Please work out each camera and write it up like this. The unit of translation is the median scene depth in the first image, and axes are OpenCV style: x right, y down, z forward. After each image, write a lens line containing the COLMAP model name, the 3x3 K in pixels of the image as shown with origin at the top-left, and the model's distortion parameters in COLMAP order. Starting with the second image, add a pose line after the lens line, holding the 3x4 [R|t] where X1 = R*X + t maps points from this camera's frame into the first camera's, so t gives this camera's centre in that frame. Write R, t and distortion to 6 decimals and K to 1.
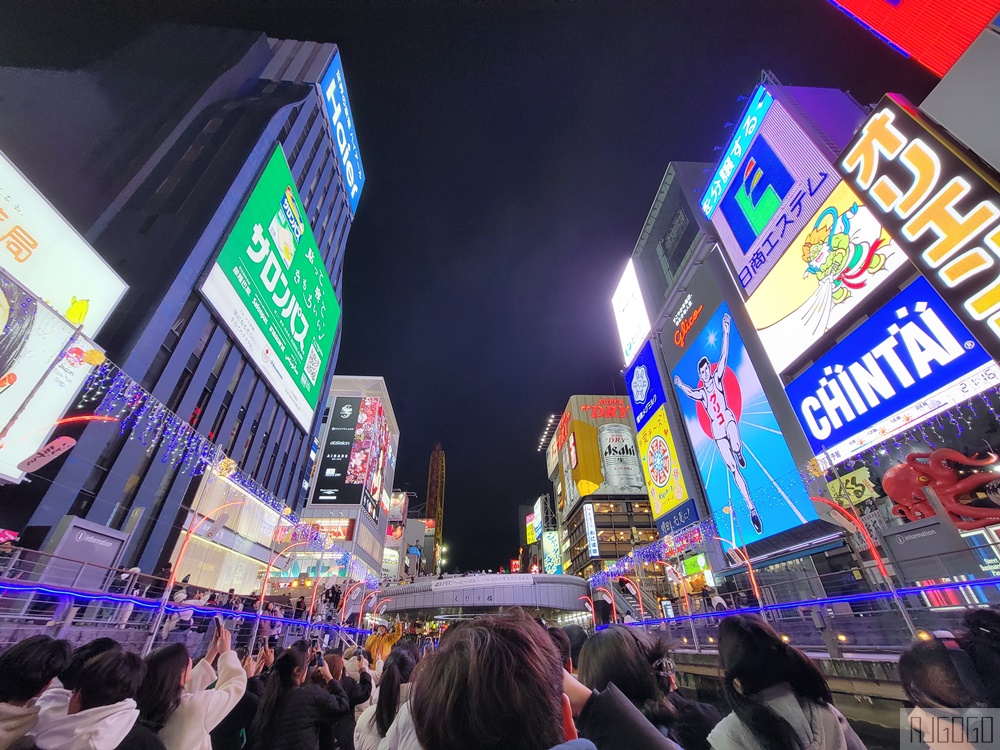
lens RADIAL K [[407.5, 0, 502.7], [0, 407.5, 377.9], [0, 0, 1]] dist [-0.001105, 0.000283]
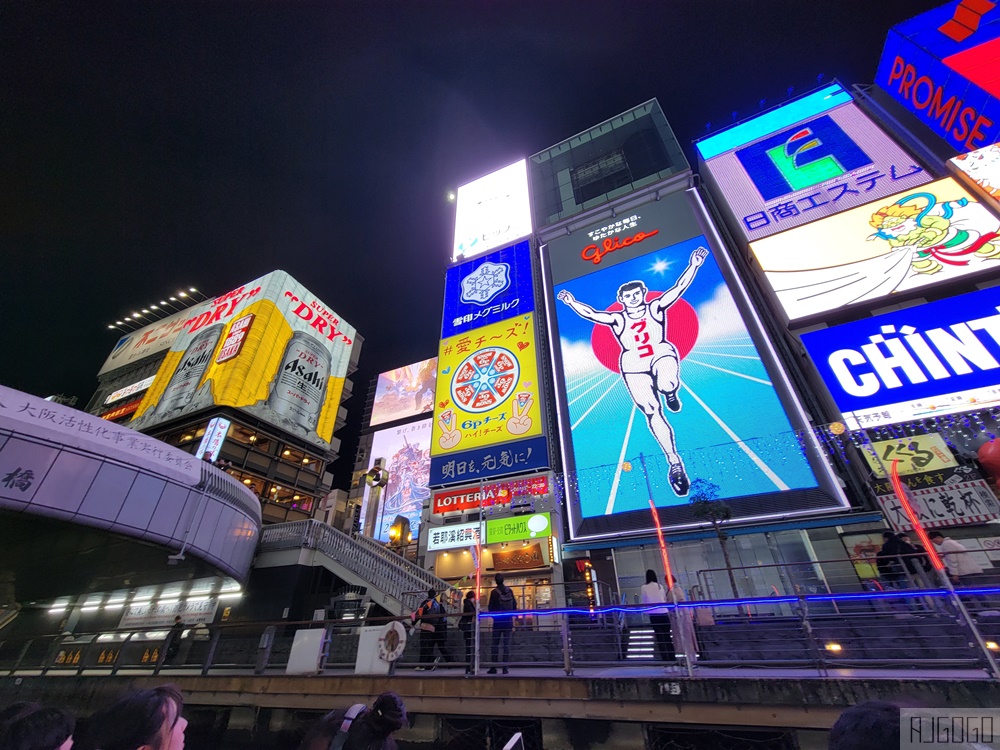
lens RADIAL K [[407.5, 0, 502.7], [0, 407.5, 377.9], [0, 0, 1]] dist [-0.001105, 0.000283]
pose [[0.480283, 0.496122, 0.723319, -0.112924], [-0.474358, 0.840574, -0.261573, 0.489403], [-0.737775, -0.217483, 0.639053, 0.746256]]
